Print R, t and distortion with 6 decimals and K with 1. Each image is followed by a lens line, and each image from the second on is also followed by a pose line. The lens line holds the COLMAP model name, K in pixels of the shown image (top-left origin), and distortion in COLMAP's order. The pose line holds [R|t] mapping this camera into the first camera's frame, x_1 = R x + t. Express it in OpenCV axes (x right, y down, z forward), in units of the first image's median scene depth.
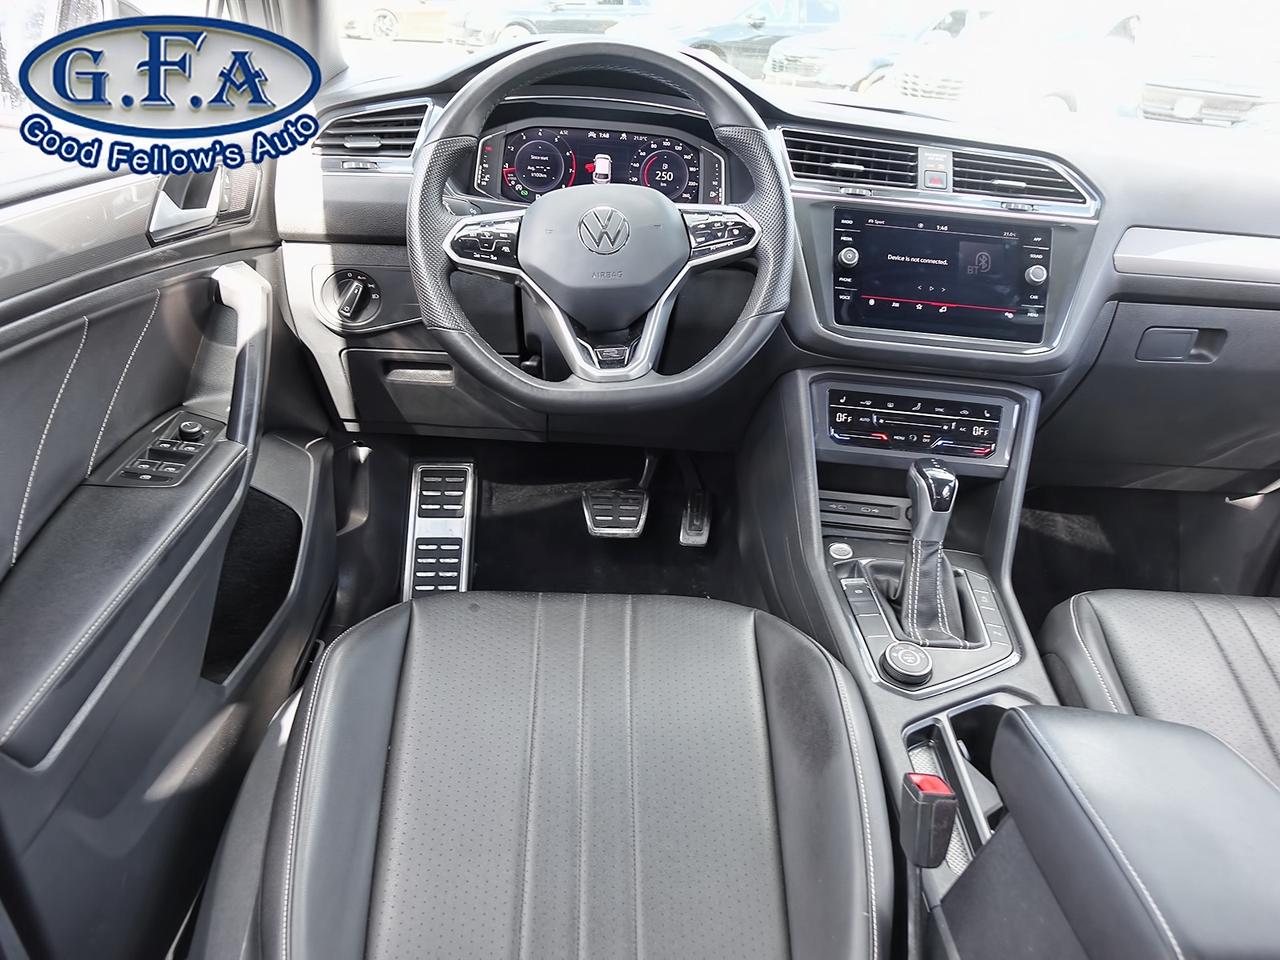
lens RADIAL K [[975.9, 0, 638.9], [0, 975.9, 476.8], [0, 0, 1]] dist [-0.009465, 0.001431]
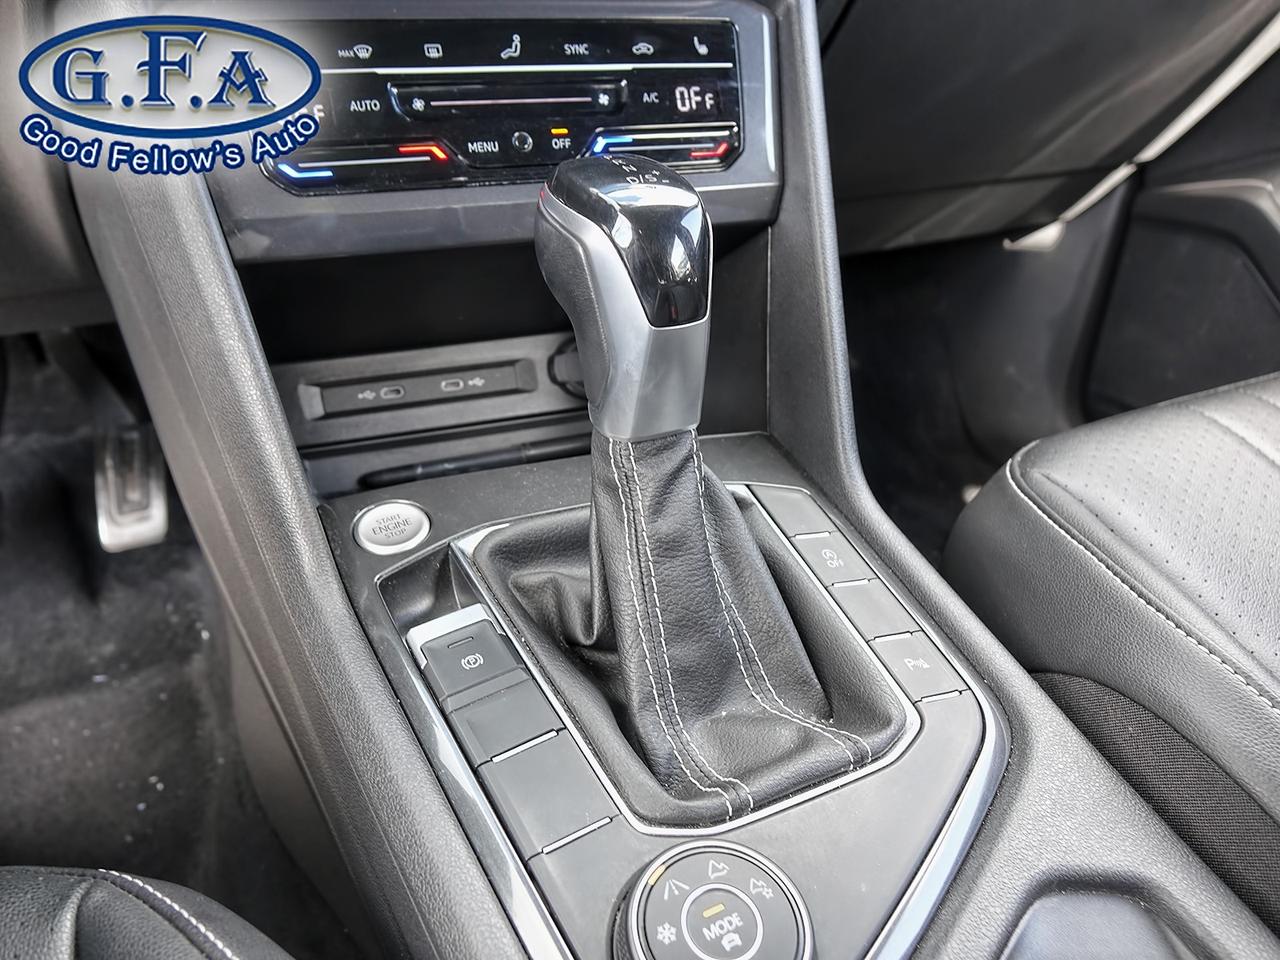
lens RADIAL K [[975.9, 0, 633.8], [0, 975.9, 471.8], [0, 0, 1]] dist [-0.009465, 0.001431]
pose [[0.904290, -0.256968, 0.340921, 0.177767], [0.219919, 0.964844, 0.143913, 0.030891], [-0.365917, -0.055164, 0.929011, 0.689875]]
